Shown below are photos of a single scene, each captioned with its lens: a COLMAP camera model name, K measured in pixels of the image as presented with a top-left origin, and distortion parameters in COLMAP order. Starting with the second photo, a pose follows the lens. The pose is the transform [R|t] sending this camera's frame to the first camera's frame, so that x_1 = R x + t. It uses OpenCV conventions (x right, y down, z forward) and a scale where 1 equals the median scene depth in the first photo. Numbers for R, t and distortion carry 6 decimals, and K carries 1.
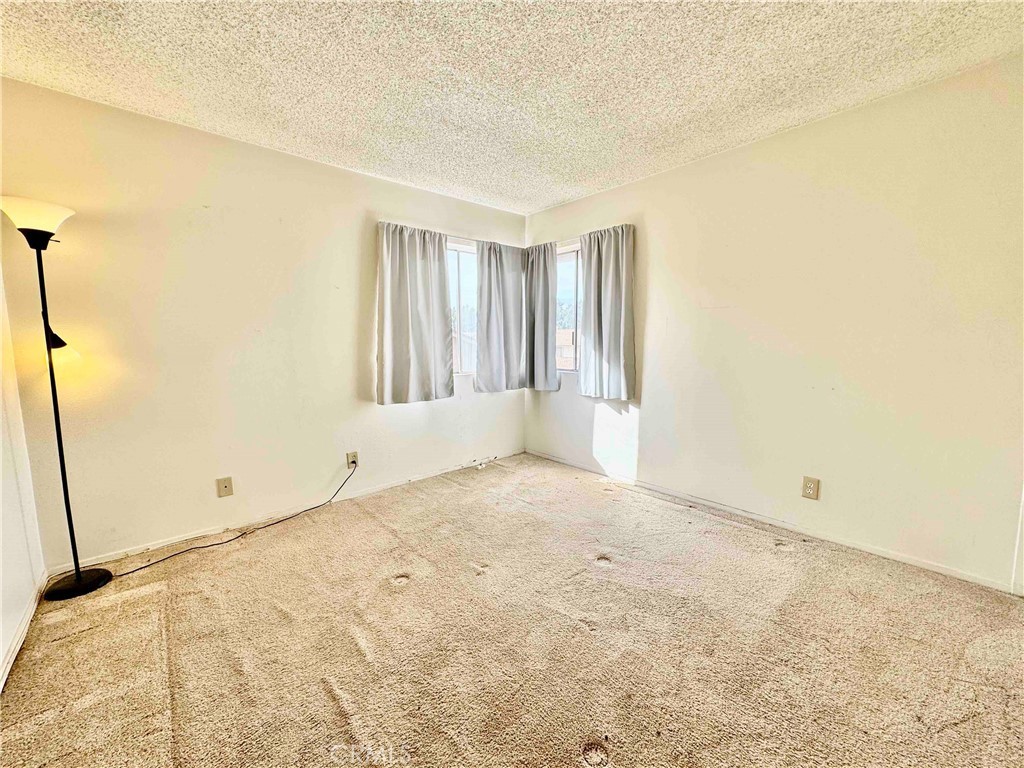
lens RADIAL K [[409.0, 0, 509.8], [0, 409.0, 382.7], [0, 0, 1]] dist [0.000715, -0.000228]
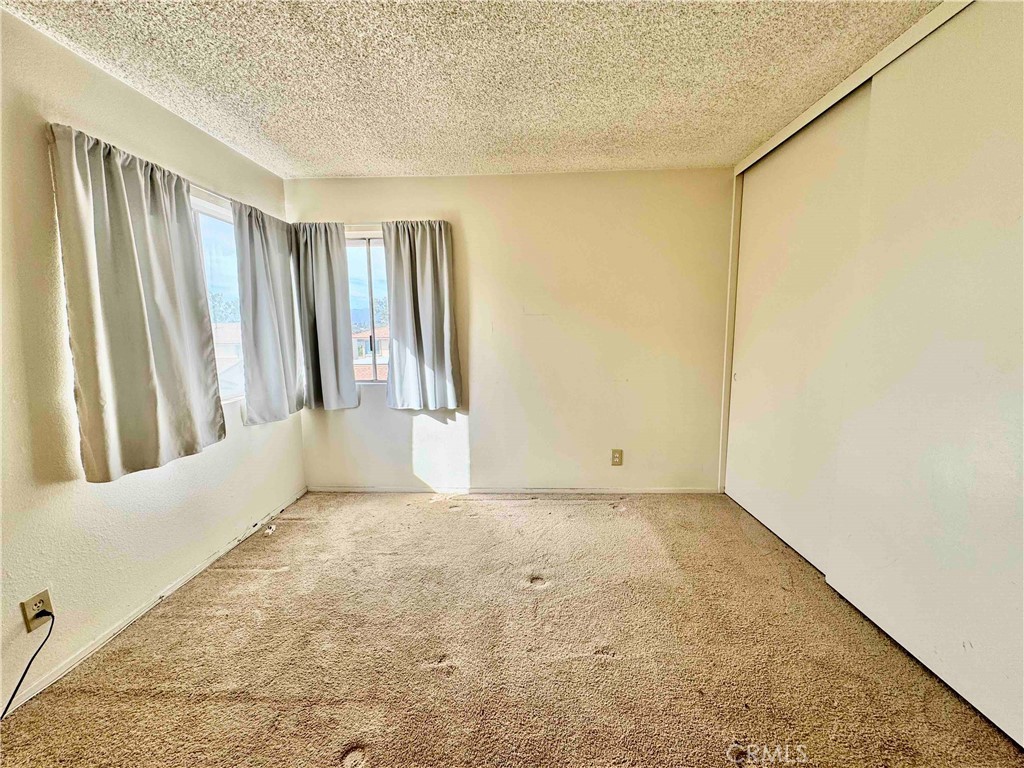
lens RADIAL K [[409.0, 0, 511.8], [0, 409.0, 383.5], [0, 0, 1]] dist [0.000715, -0.000228]
pose [[0.692452, -0.094888, 0.715197, -0.404813], [0.083334, 0.995198, 0.051352, -0.070777], [-0.716635, 0.024041, 0.697034, 0.329293]]
